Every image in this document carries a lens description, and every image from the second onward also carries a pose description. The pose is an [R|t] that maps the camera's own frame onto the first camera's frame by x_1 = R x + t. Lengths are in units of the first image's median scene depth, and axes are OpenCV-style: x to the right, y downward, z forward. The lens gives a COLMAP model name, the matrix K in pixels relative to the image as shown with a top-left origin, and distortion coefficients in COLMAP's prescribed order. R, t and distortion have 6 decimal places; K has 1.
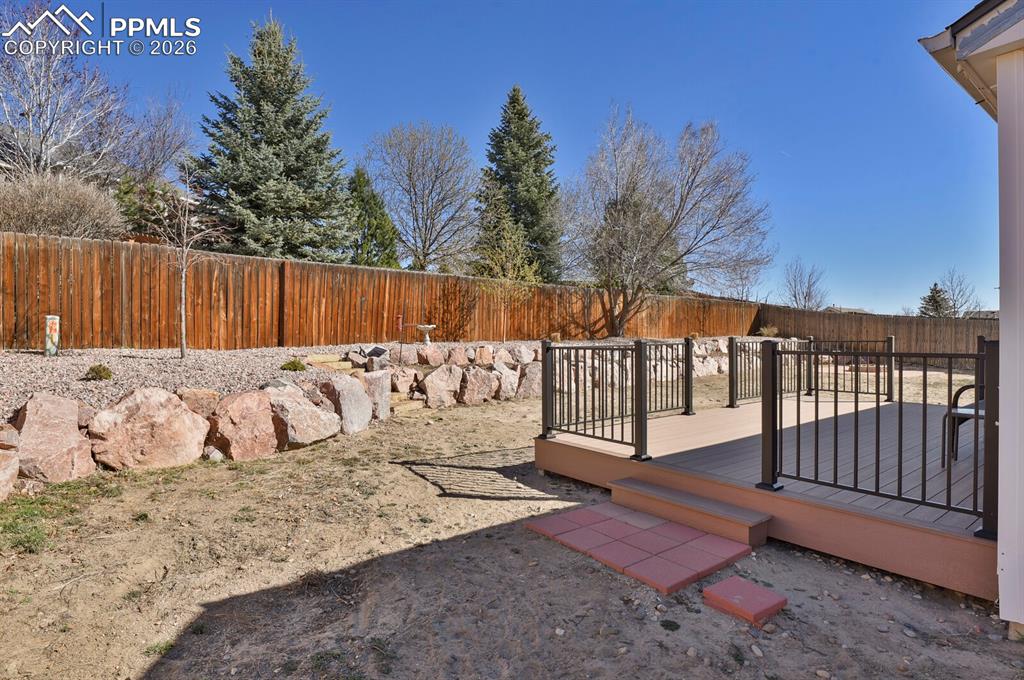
lens RADIAL K [[519.6, 0, 482.5], [0, 519.6, 338.2], [0, 0, 1]] dist [-0.003904, -0.001116]
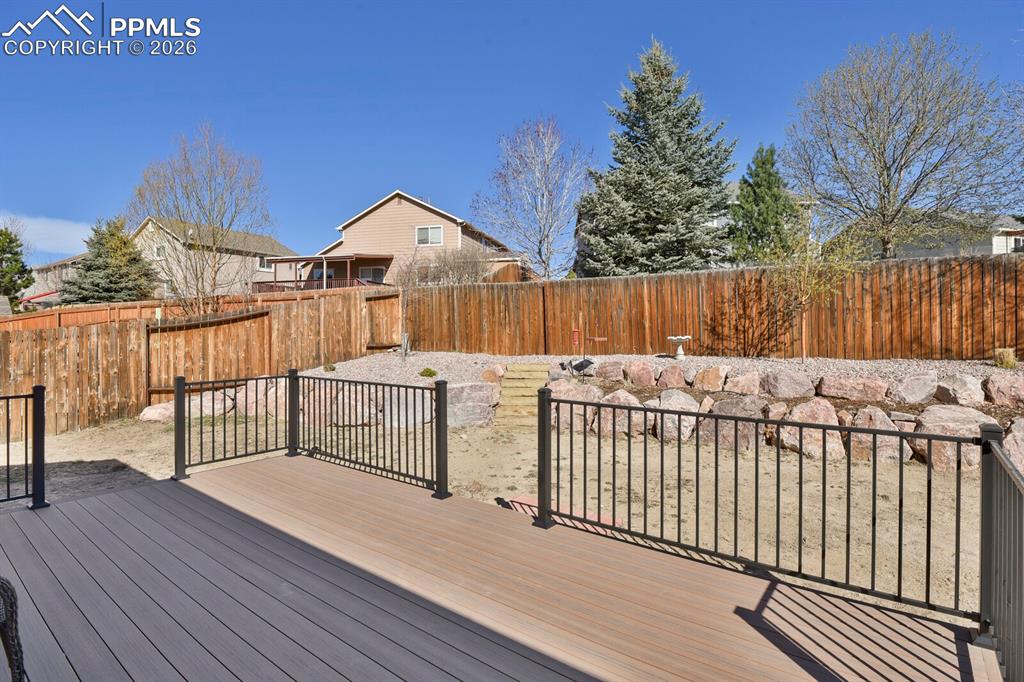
lens RADIAL K [[500.3, 0, 522.0], [0, 500.3, 340.8], [0, 0, 1]] dist [-0.025760, -0.001422]
pose [[0.303293, 0.023196, -0.952615, 0.386401], [0.000674, 0.999698, 0.024557, -0.024902], [0.952897, -0.008090, 0.303186, 0.342123]]
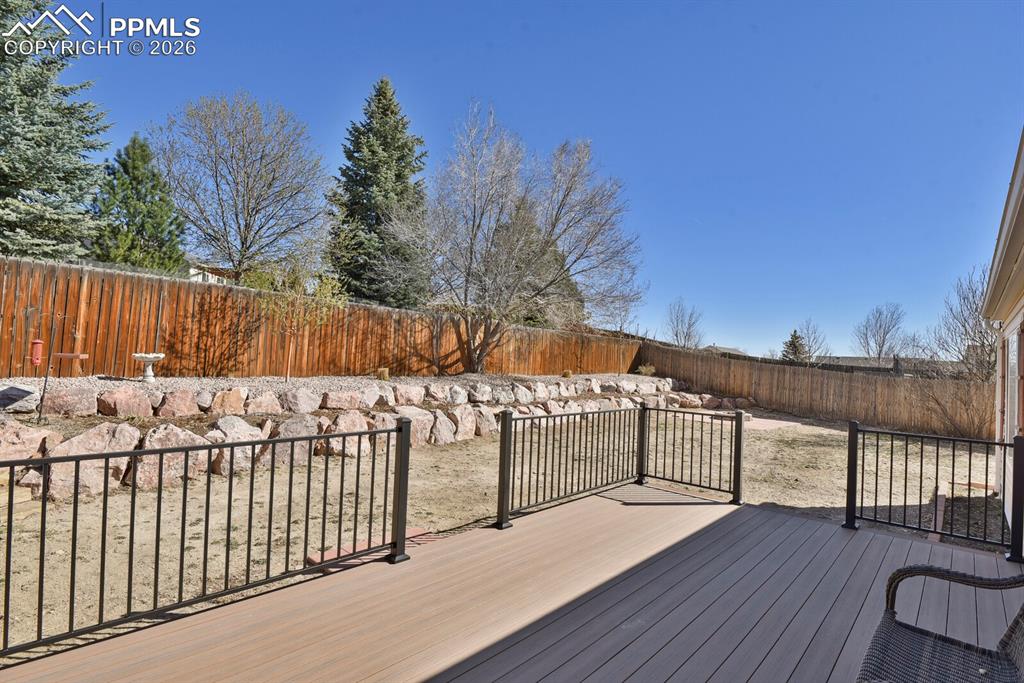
lens RADIAL K [[502.0, 0, 512.0], [0, 502.0, 341.5], [0, 0, 1]] dist [-0.000113, -0.000386]
pose [[0.977468, 0.054985, 0.203796, 0.148938], [-0.047940, 0.998075, -0.039353, -0.025166], [-0.205568, 0.028696, 0.978222, 0.170943]]
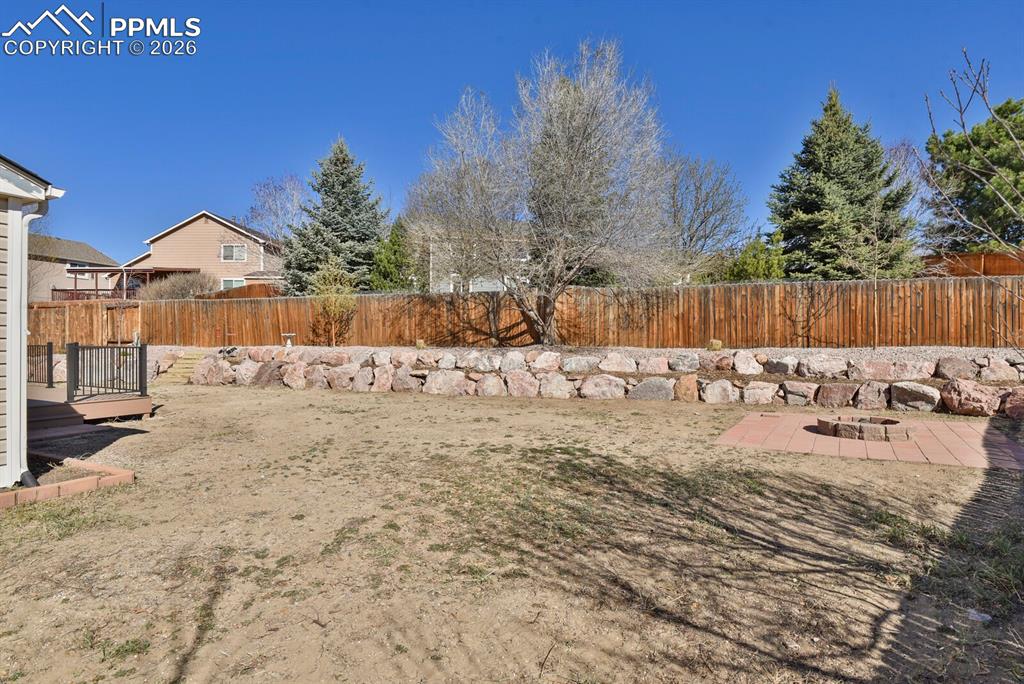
lens RADIAL K [[500.3, 0, 522.0], [0, 500.3, 341.8], [0, 0, 1]] dist [-0.025760, -0.001422]
pose [[0.513358, 0.005865, -0.858154, 0.948120], [-0.009482, 0.999954, 0.001162, -0.007520], [0.858122, 0.007541, 0.513390, 0.561061]]
